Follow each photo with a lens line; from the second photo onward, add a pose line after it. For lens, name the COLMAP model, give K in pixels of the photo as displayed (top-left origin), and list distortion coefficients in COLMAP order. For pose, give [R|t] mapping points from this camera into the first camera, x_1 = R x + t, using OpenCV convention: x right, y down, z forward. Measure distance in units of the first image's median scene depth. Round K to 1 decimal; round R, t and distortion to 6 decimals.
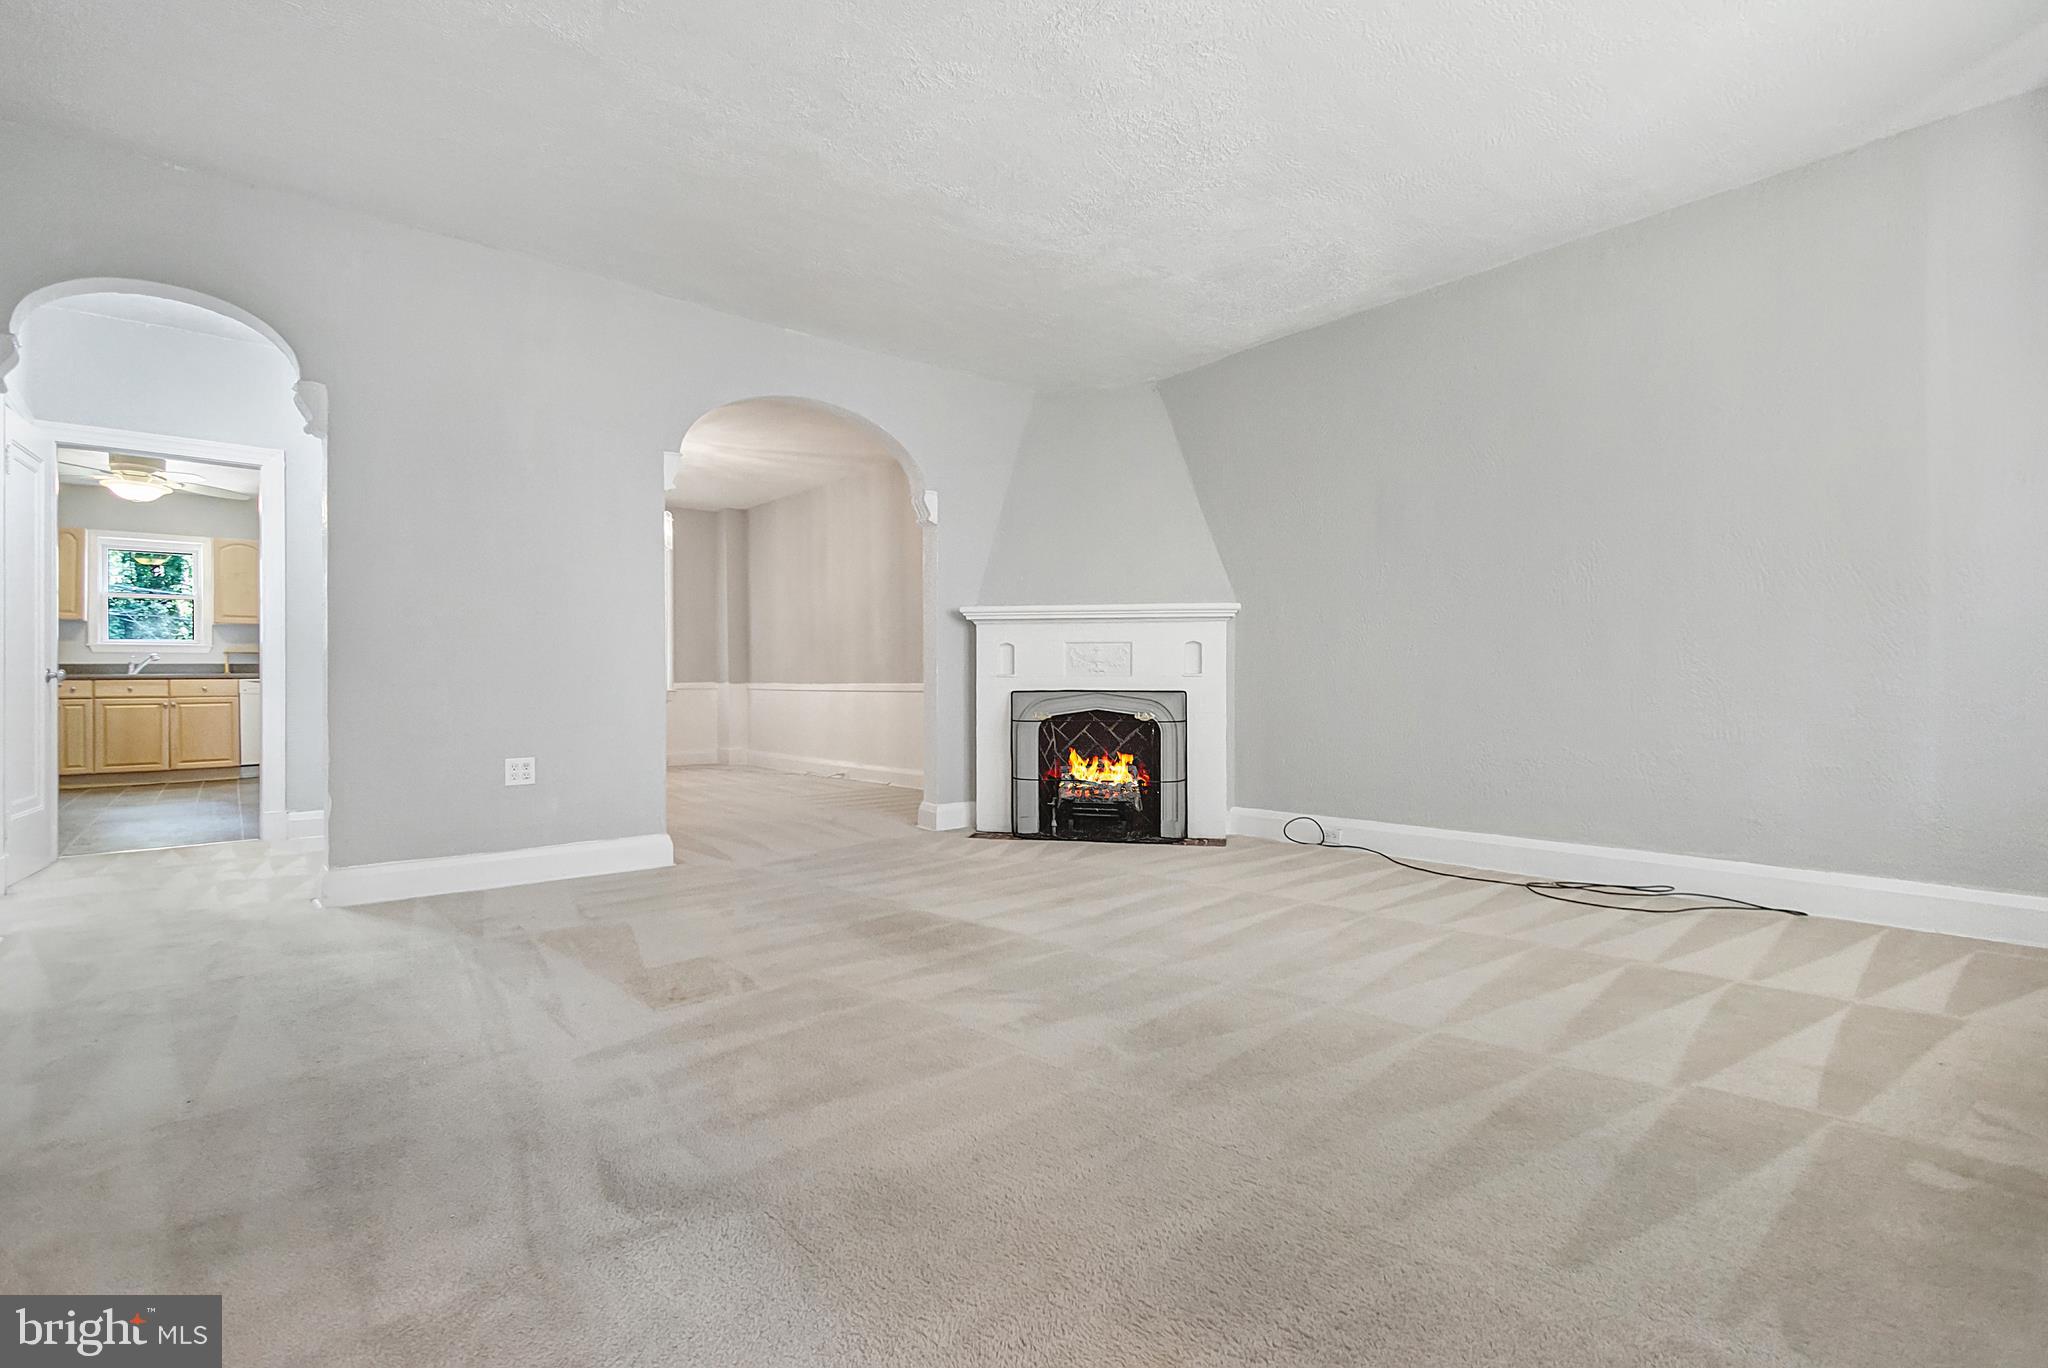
lens RADIAL K [[970.4, 0, 1018.3], [0, 970.4, 670.4], [0, 0, 1]] dist [0.006715, -0.005349]
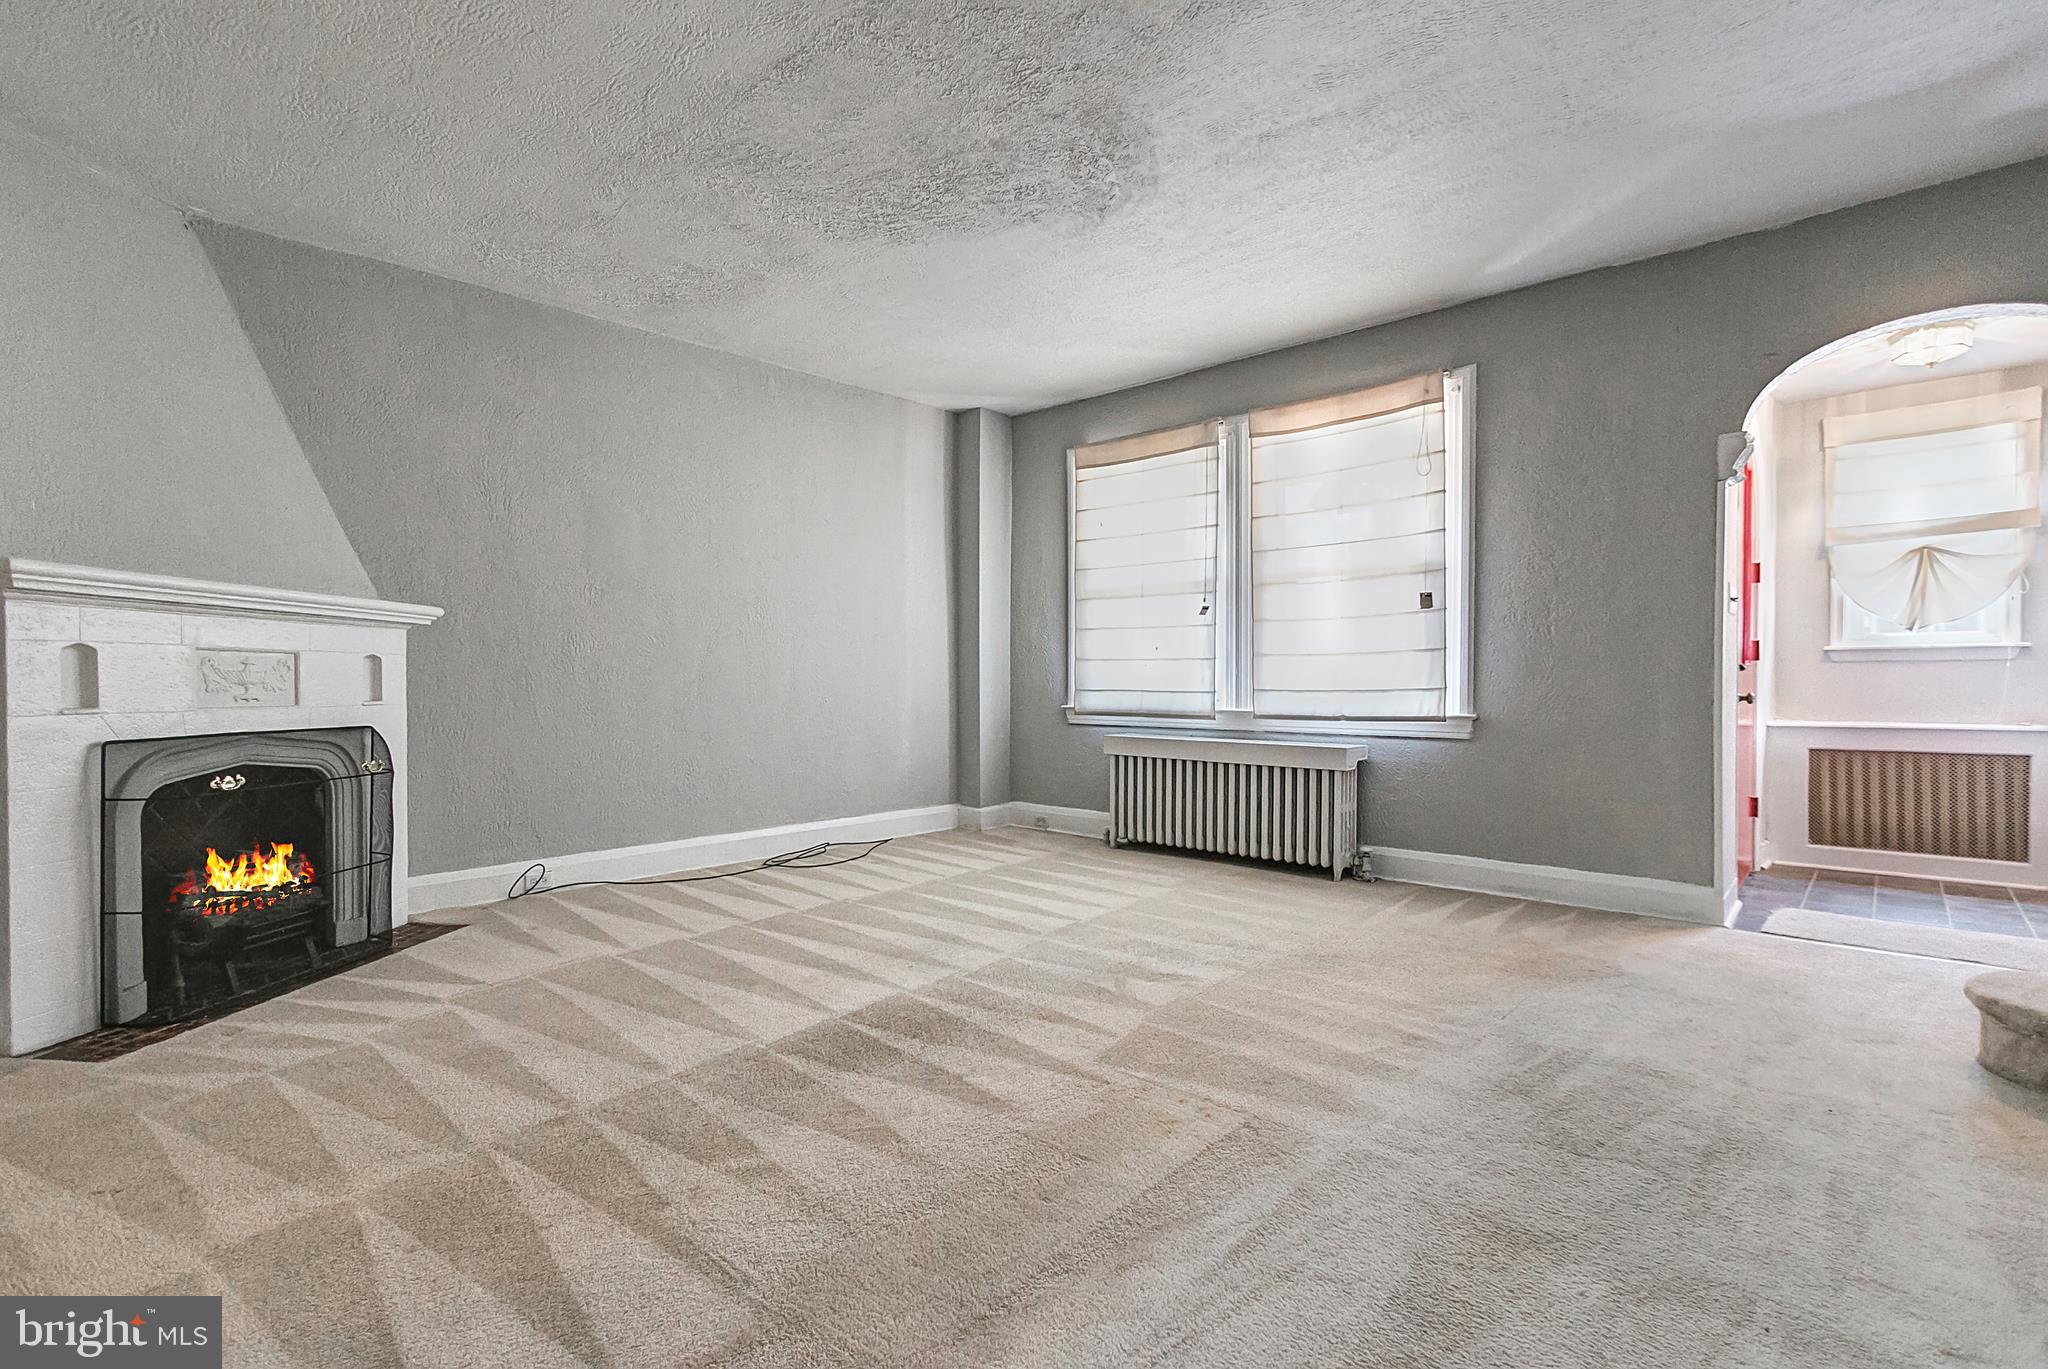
lens RADIAL K [[1026.8, 0, 972.0], [0, 1026.8, 680.4], [0, 0, 1]] dist [0.031406, 0.000073]
pose [[-0.109038, 0.011113, 0.993975, -0.585818], [0.008336, 0.999913, -0.010265, -0.001615], [-0.994003, 0.007167, -0.109121, 0.648086]]
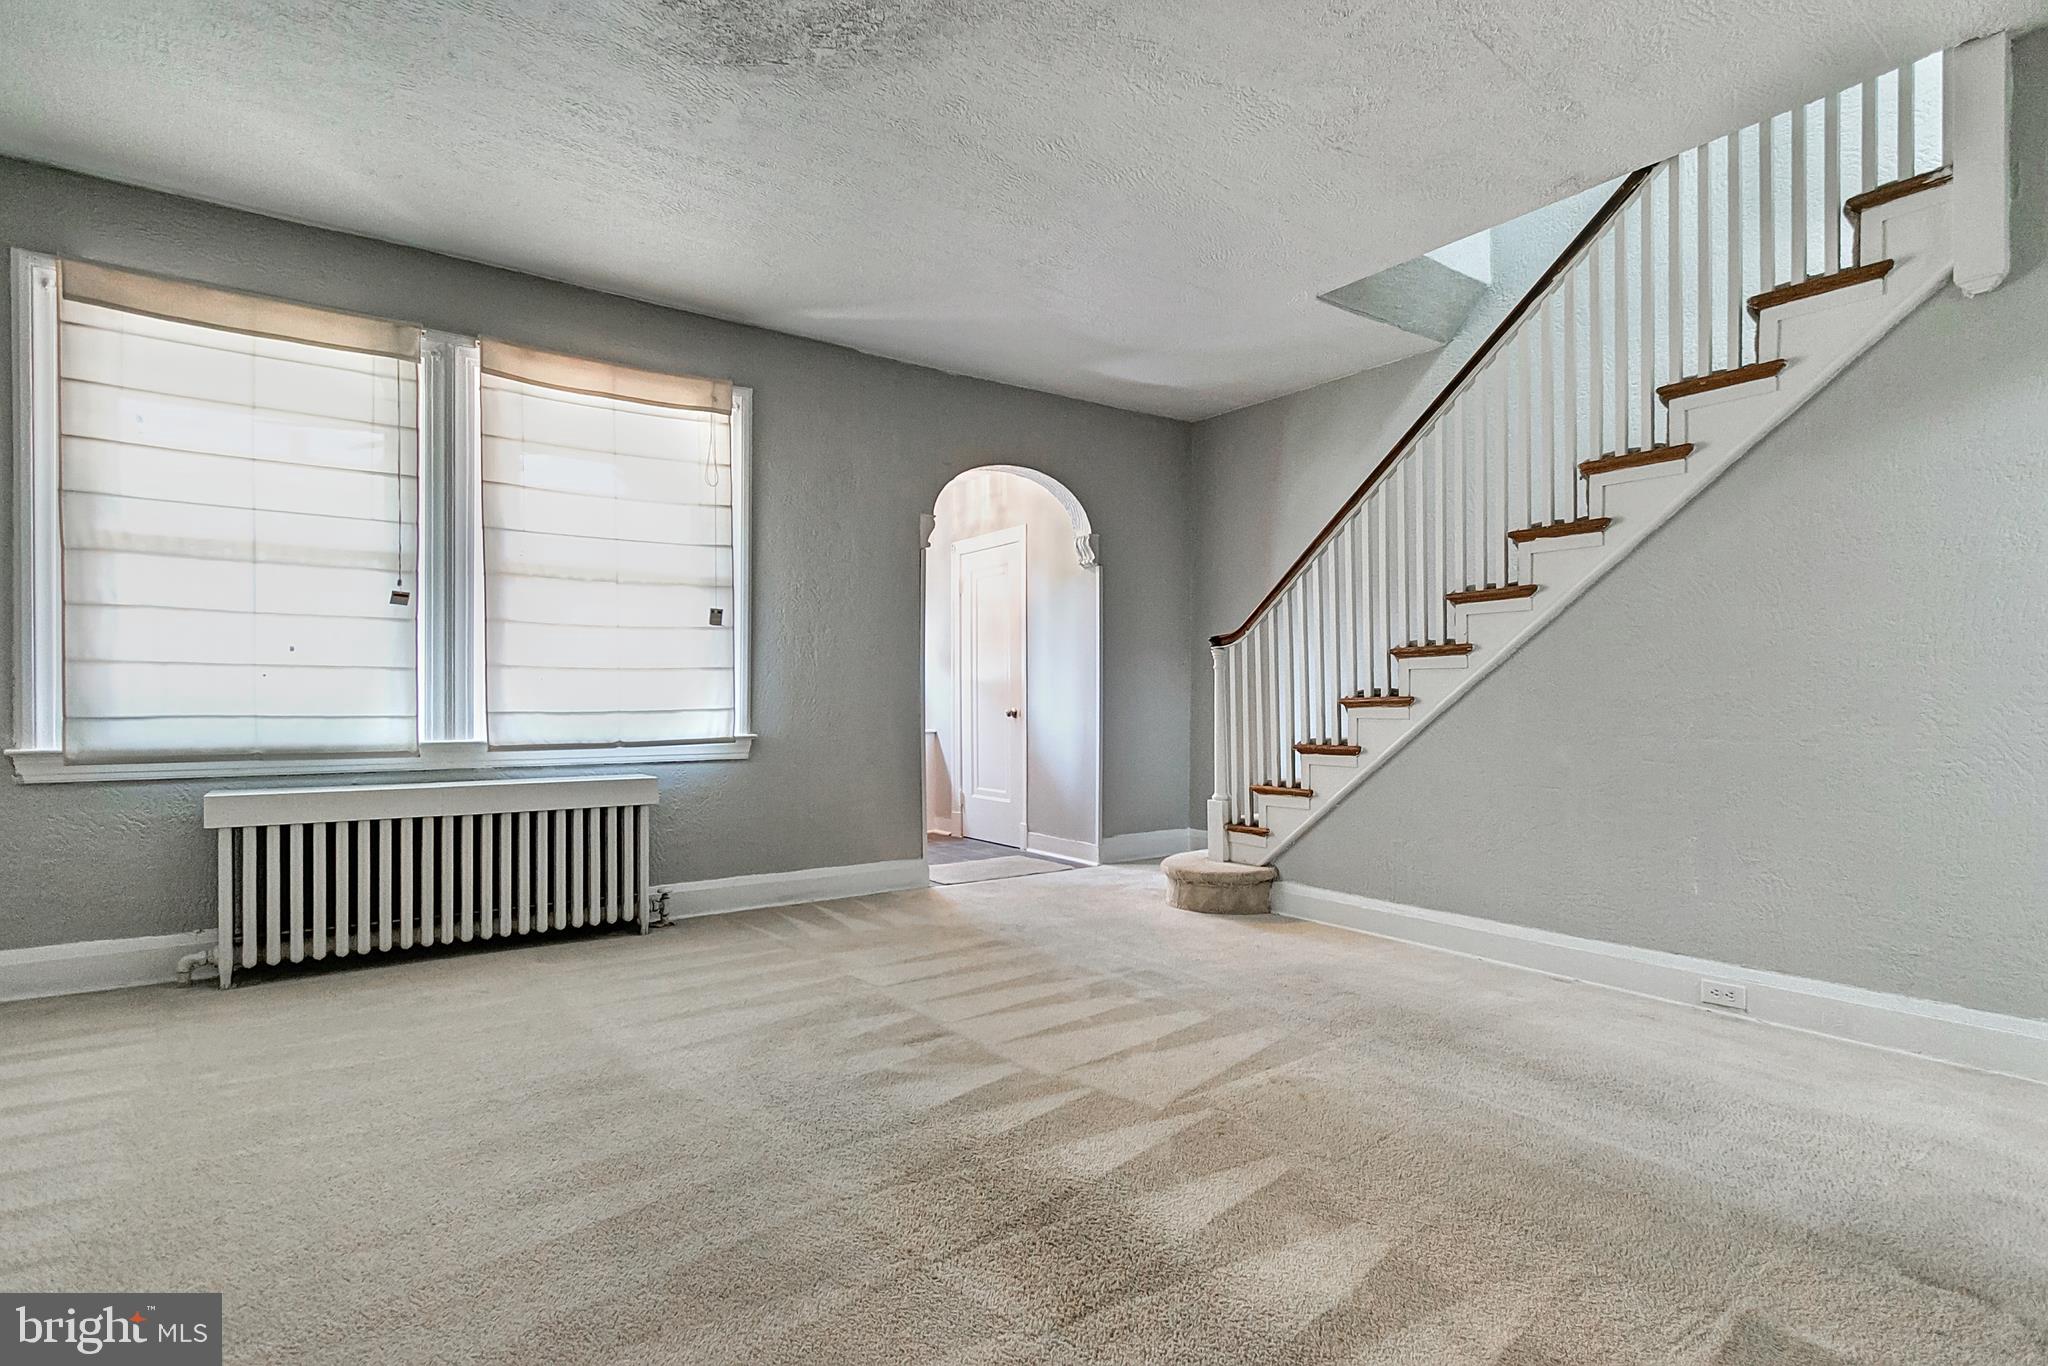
lens RADIAL K [[1024.9, 0, 1040.3], [0, 1024.9, 691.7], [0, 0, 1]] dist [-0.002105, -0.001048]
pose [[-0.999469, 0.001617, 0.032532, -0.104992], [0.001846, 0.999974, 0.006994, -0.017971], [-0.032520, 0.007050, -0.999446, 0.956402]]
